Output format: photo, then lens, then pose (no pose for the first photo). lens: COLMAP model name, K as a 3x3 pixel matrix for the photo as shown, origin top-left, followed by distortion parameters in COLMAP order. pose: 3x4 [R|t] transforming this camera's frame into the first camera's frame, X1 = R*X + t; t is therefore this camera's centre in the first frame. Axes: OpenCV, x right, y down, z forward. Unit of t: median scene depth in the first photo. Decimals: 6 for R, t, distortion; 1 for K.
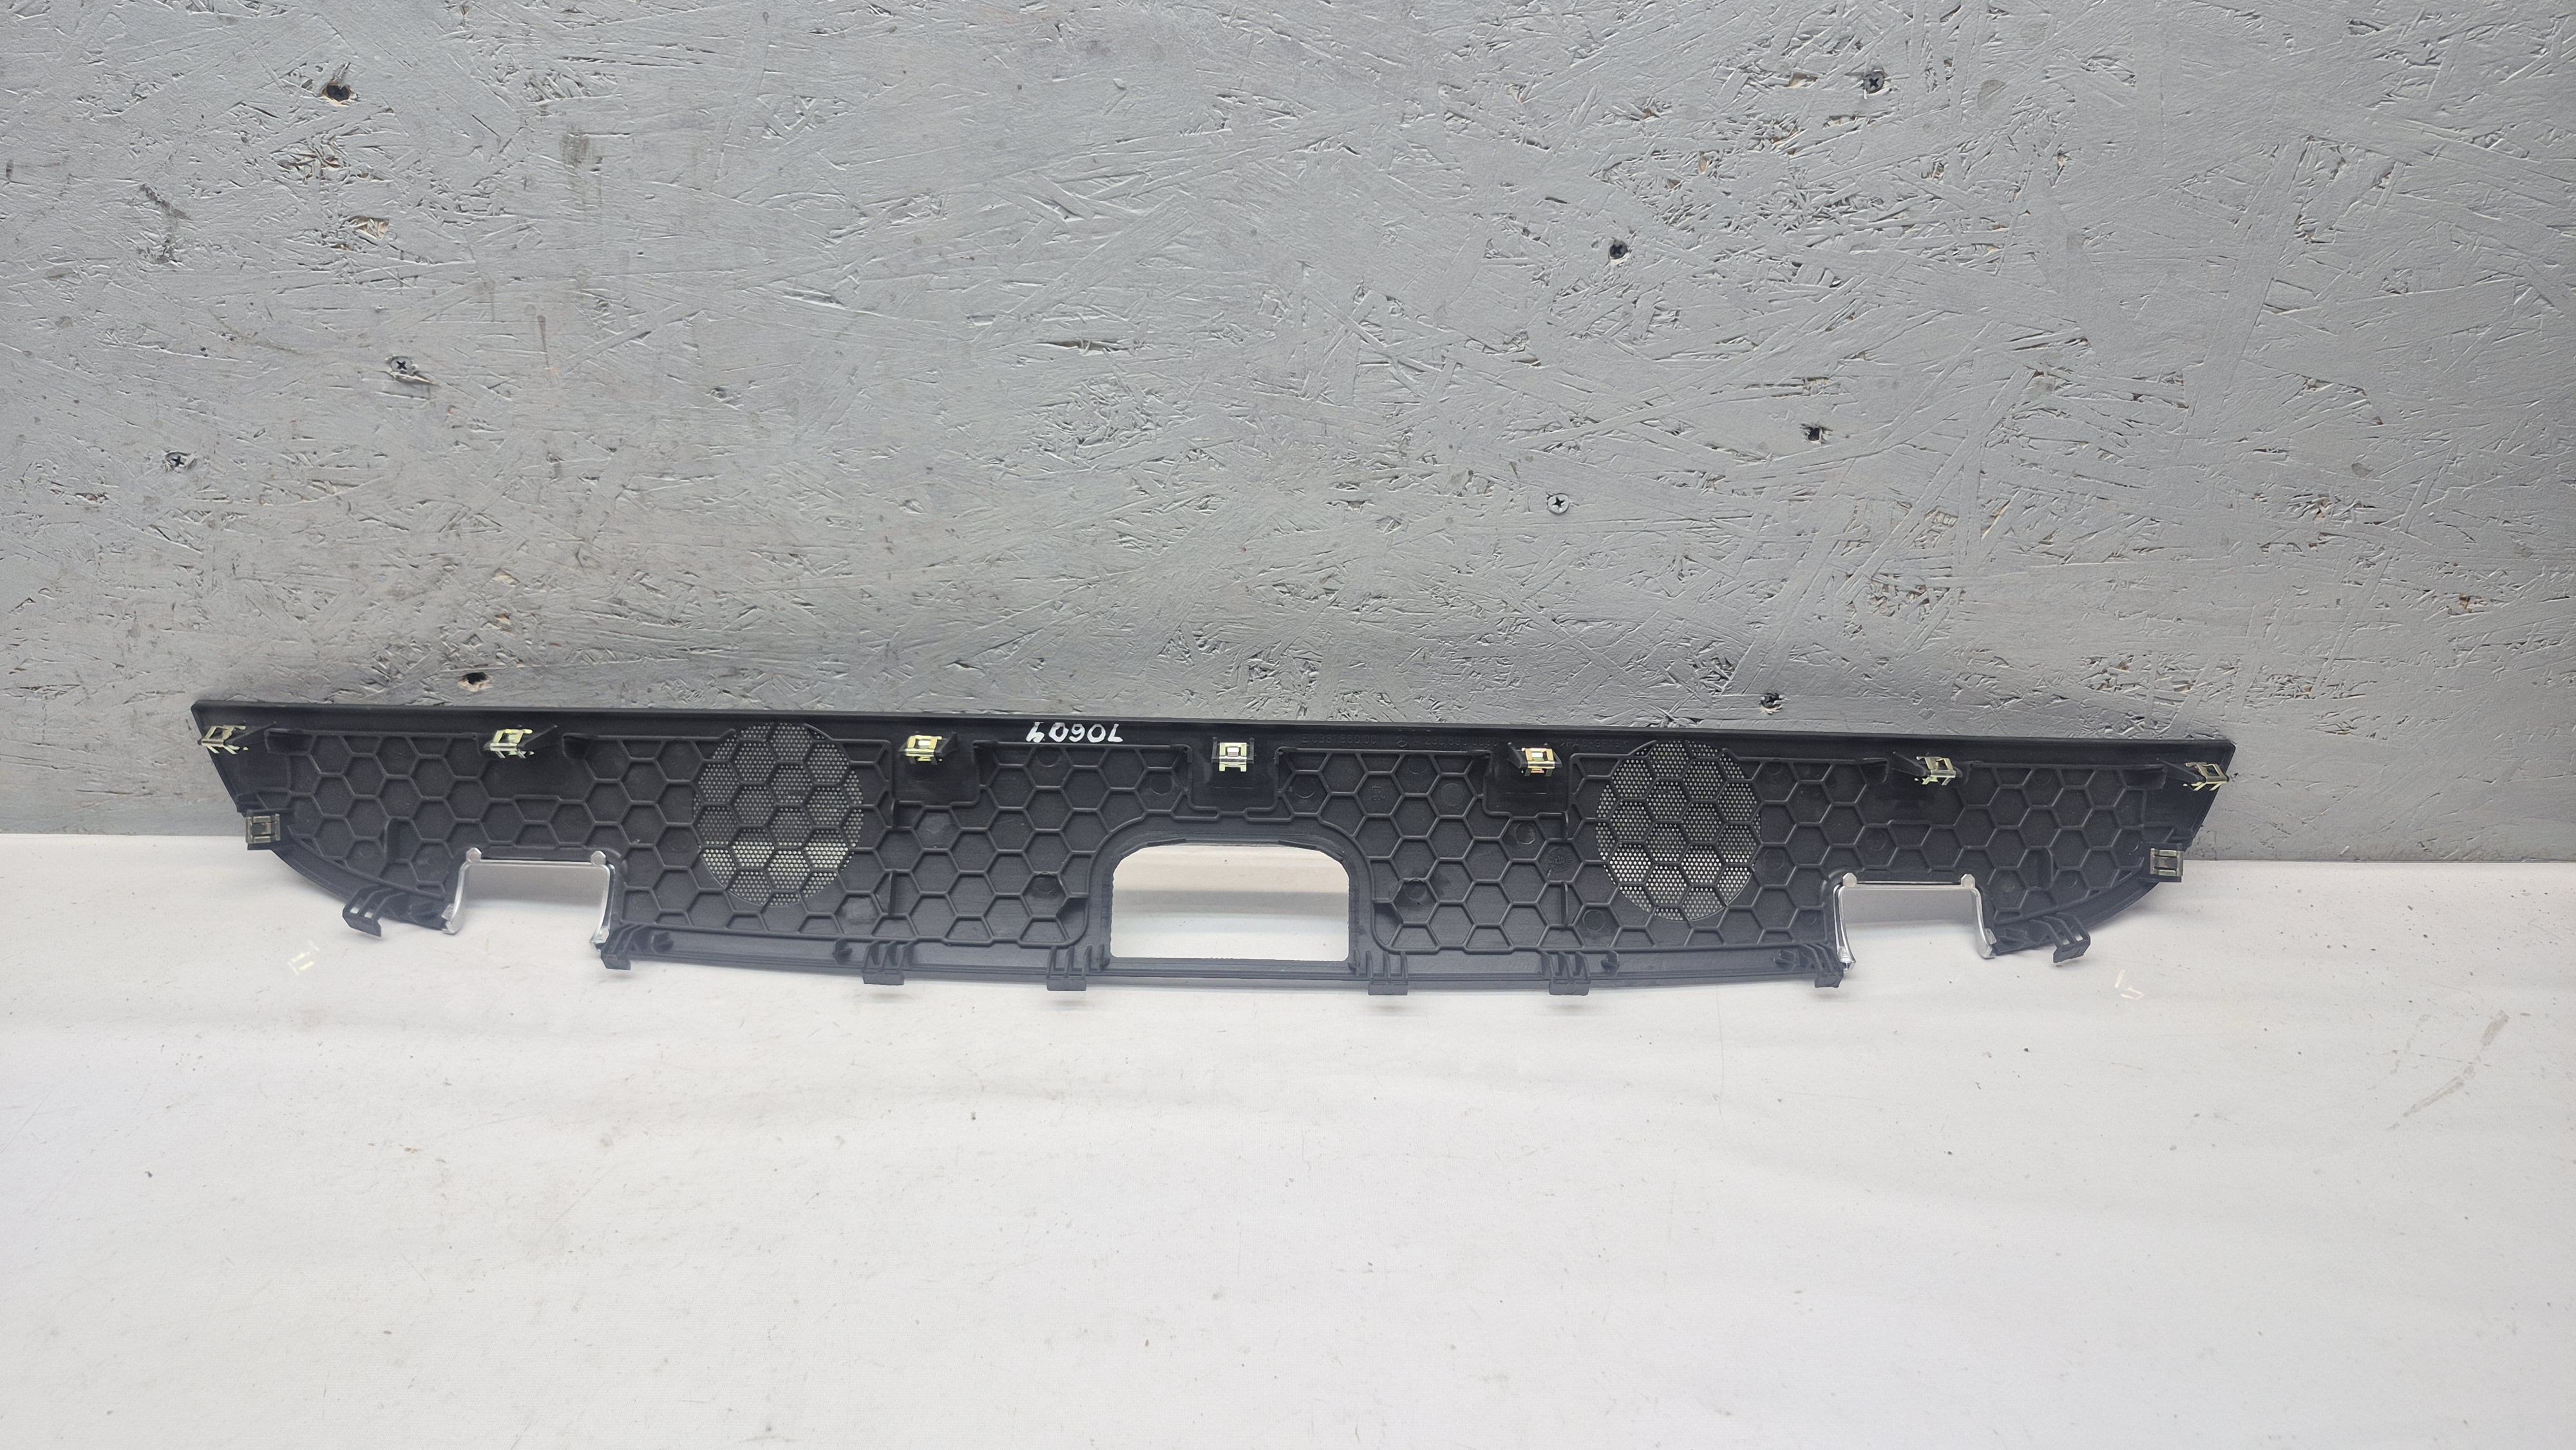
lens RADIAL K [[1909.9, 0, 1302.3], [0, 1909.9, 733.3], [0, 0, 1]] dist [0.074593, -0.063234]
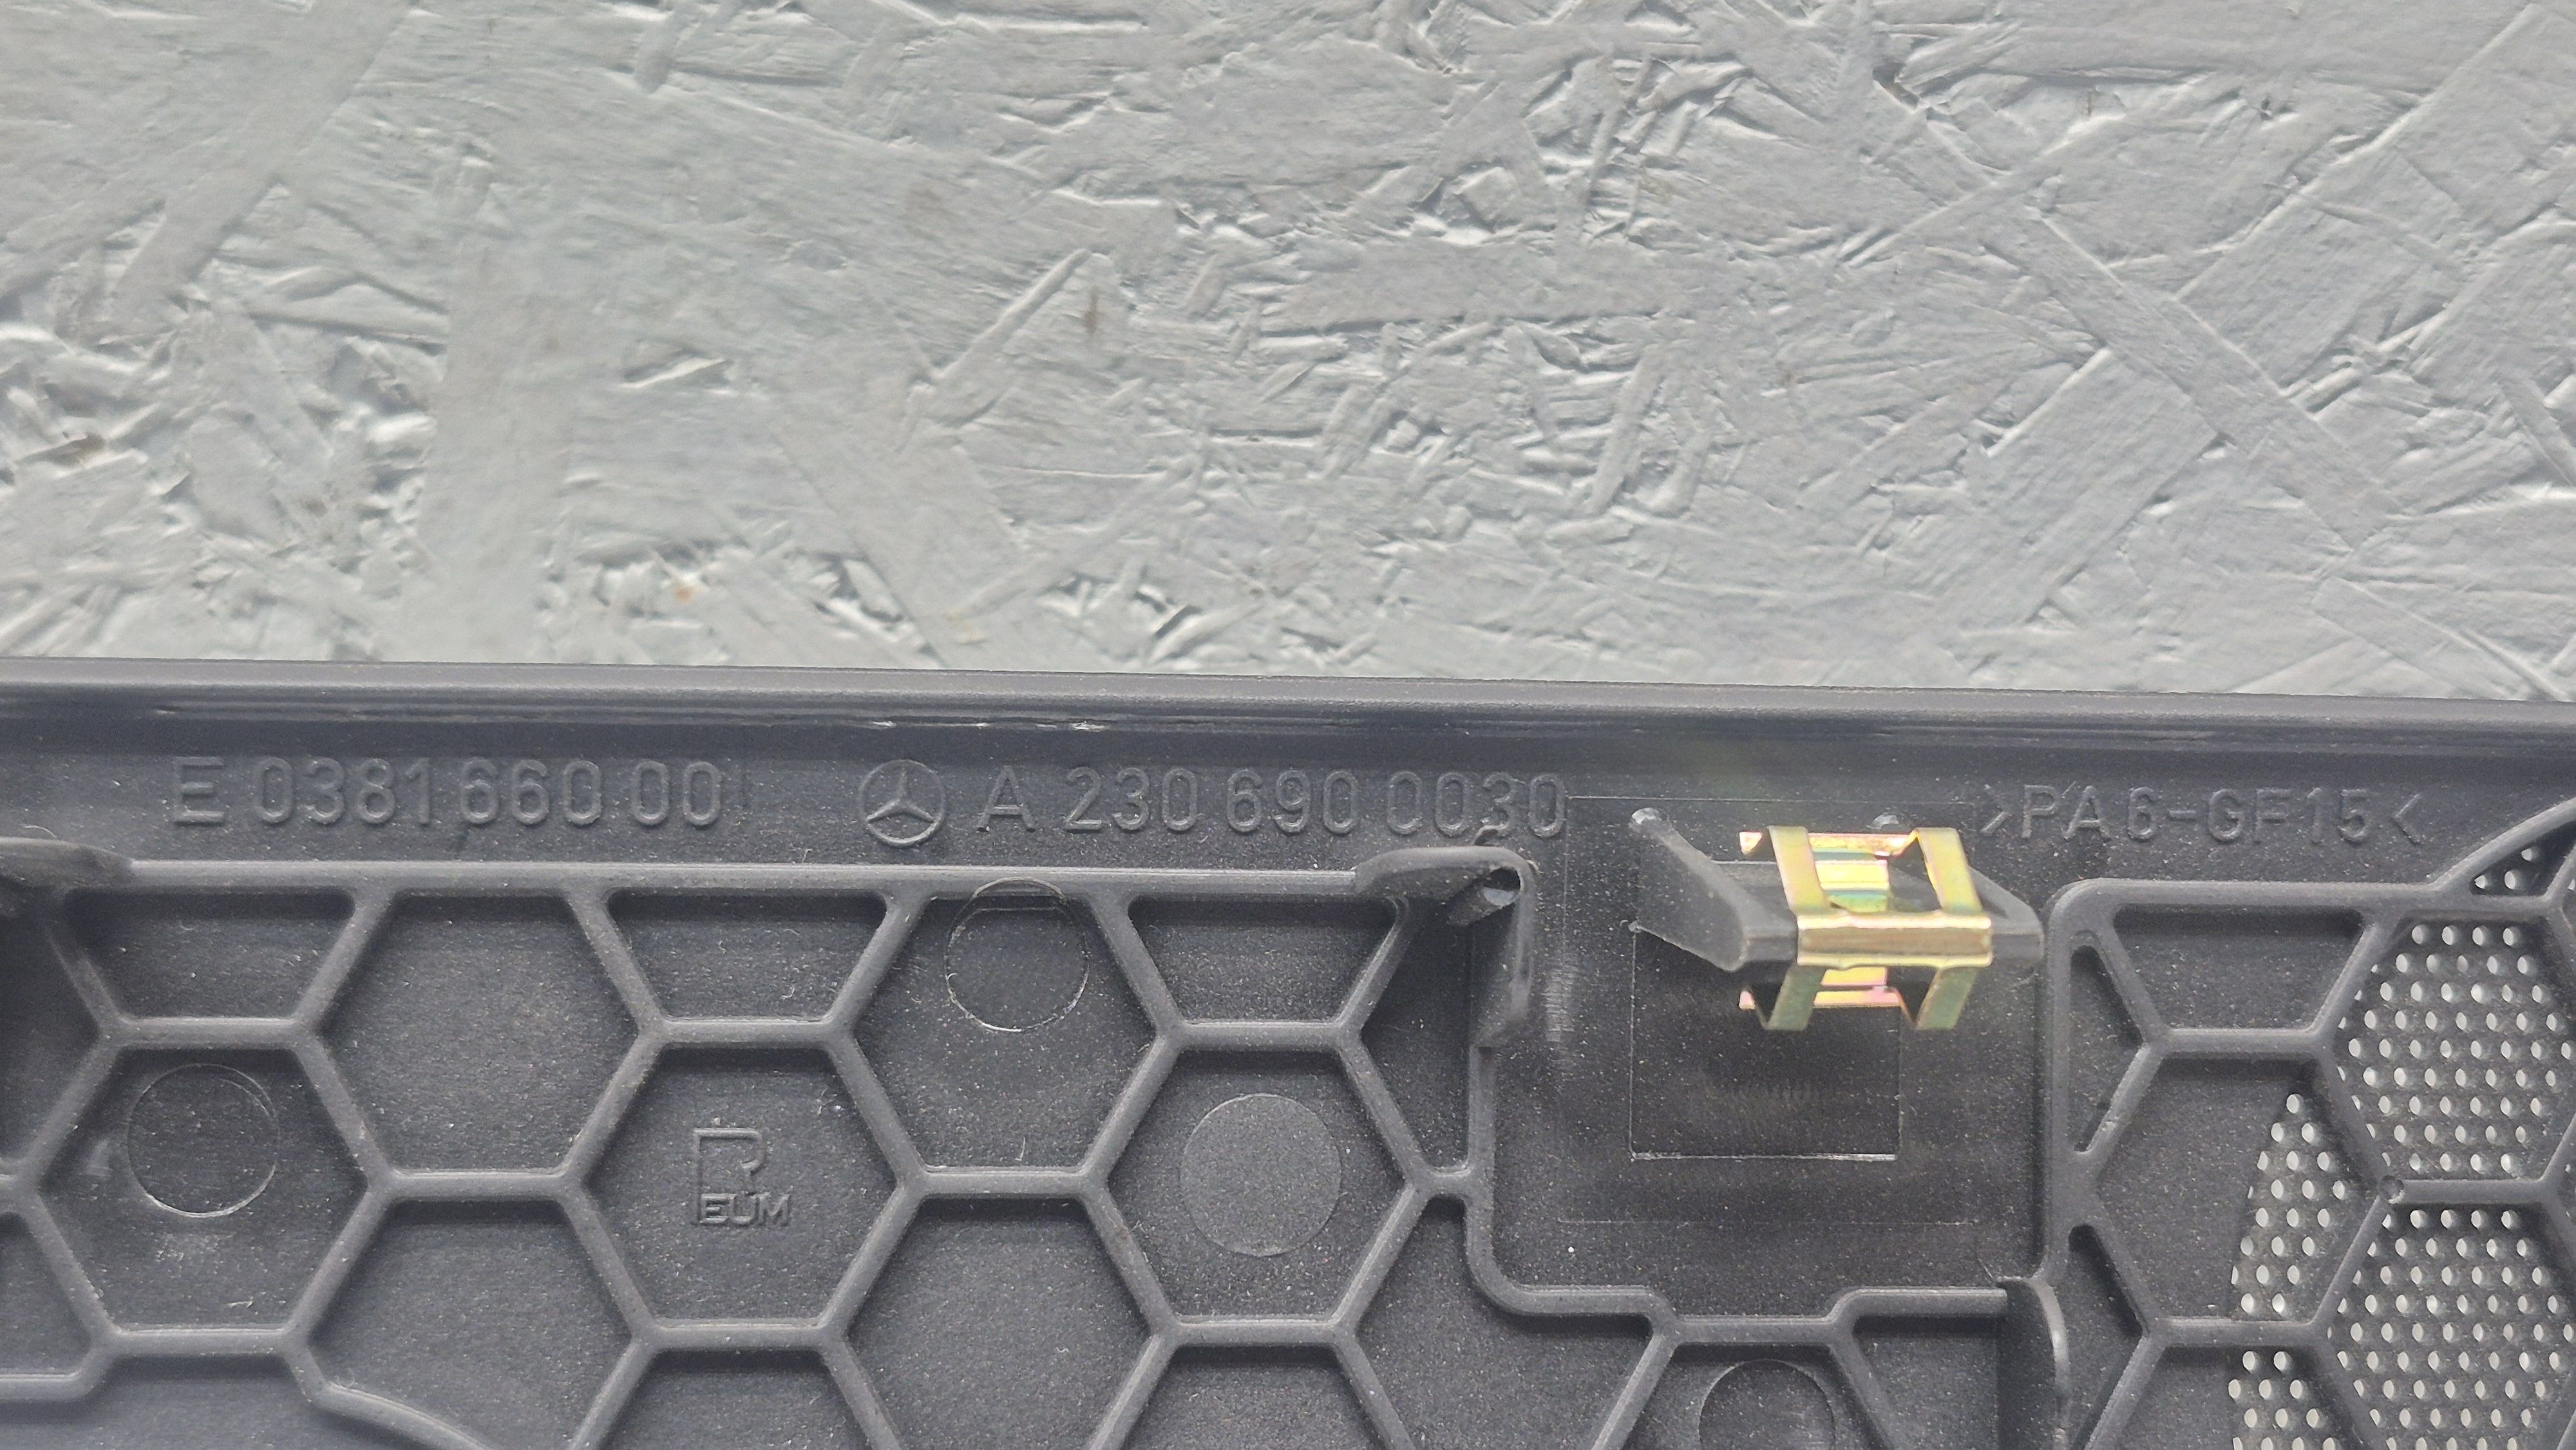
lens RADIAL K [[1909.9, 0, 1300.4], [0, 1909.9, 742.4], [0, 0, 1]] dist [0.074593, -0.063234]
pose [[0.999778, -0.016104, -0.013582, 0.092933], [0.013827, 0.988027, -0.153661, 0.024516], [0.015894, 0.153439, 0.988030, 0.940780]]
